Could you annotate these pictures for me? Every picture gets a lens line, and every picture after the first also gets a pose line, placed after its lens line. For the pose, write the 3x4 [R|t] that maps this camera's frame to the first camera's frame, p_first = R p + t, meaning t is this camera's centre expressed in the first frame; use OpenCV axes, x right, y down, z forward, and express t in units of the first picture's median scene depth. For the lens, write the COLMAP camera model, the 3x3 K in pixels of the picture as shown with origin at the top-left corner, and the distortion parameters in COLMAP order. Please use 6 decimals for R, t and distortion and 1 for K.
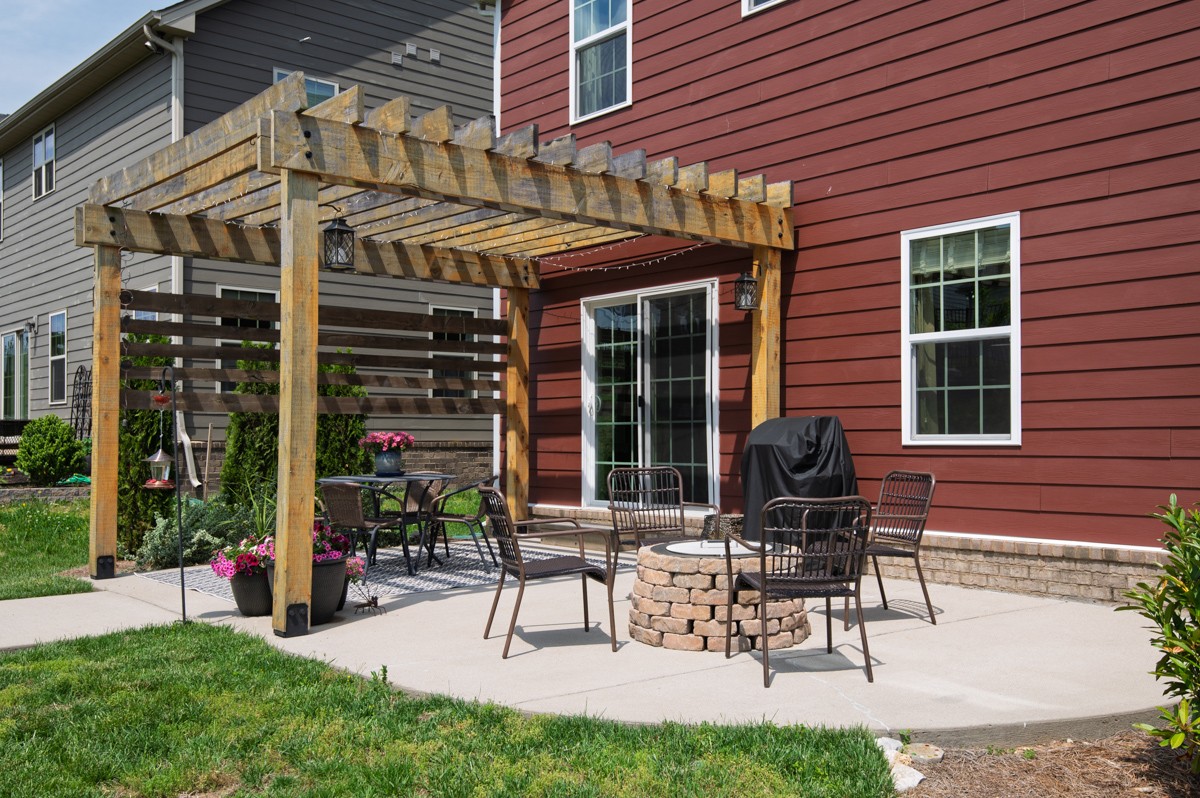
lens RADIAL K [[1169.4, 0, 635.5], [0, 1169.4, 403.5], [0, 0, 1]] dist [0.042028, 0.000000]
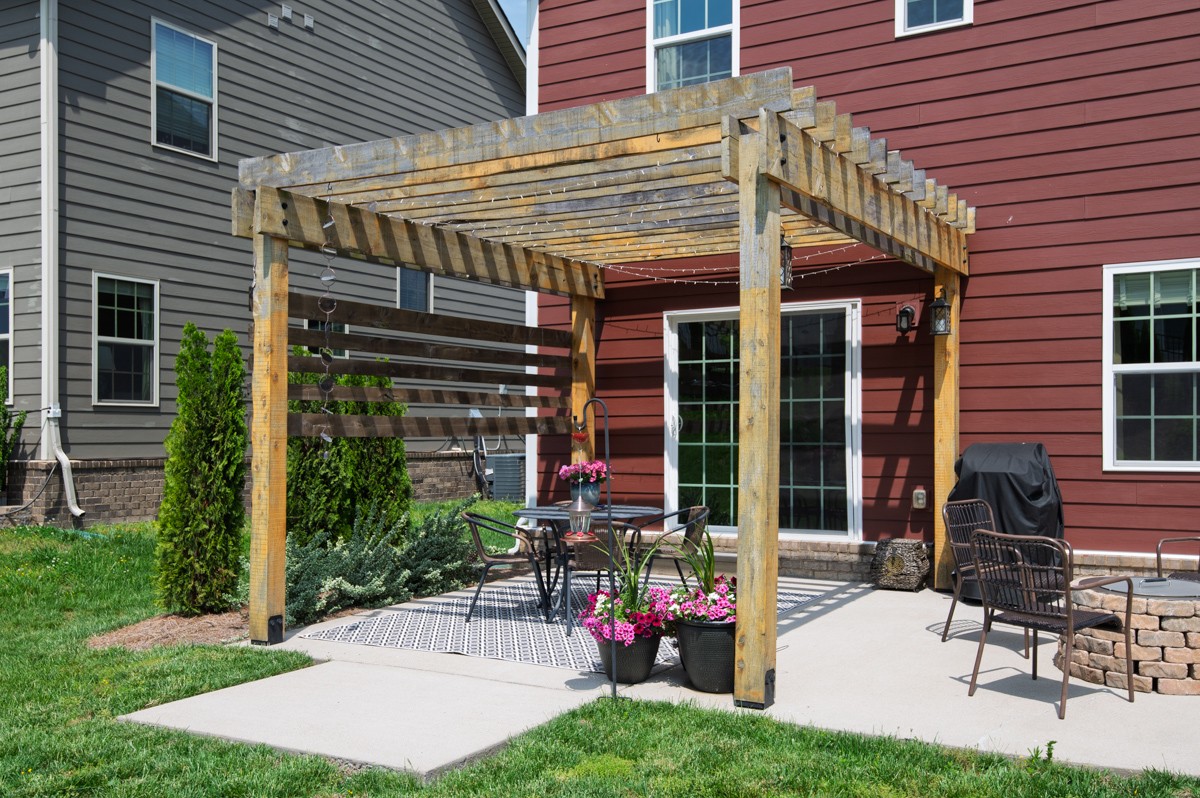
lens RADIAL K [[1169.4, 0, 599.9], [0, 1169.4, 406.9], [0, 0, 1]] dist [0.042028, 0.000000]
pose [[0.940724, 0.004272, 0.339145, -0.467823], [-0.007330, 0.999943, 0.007738, -0.022160], [-0.339093, -0.009766, 0.940702, 0.143367]]
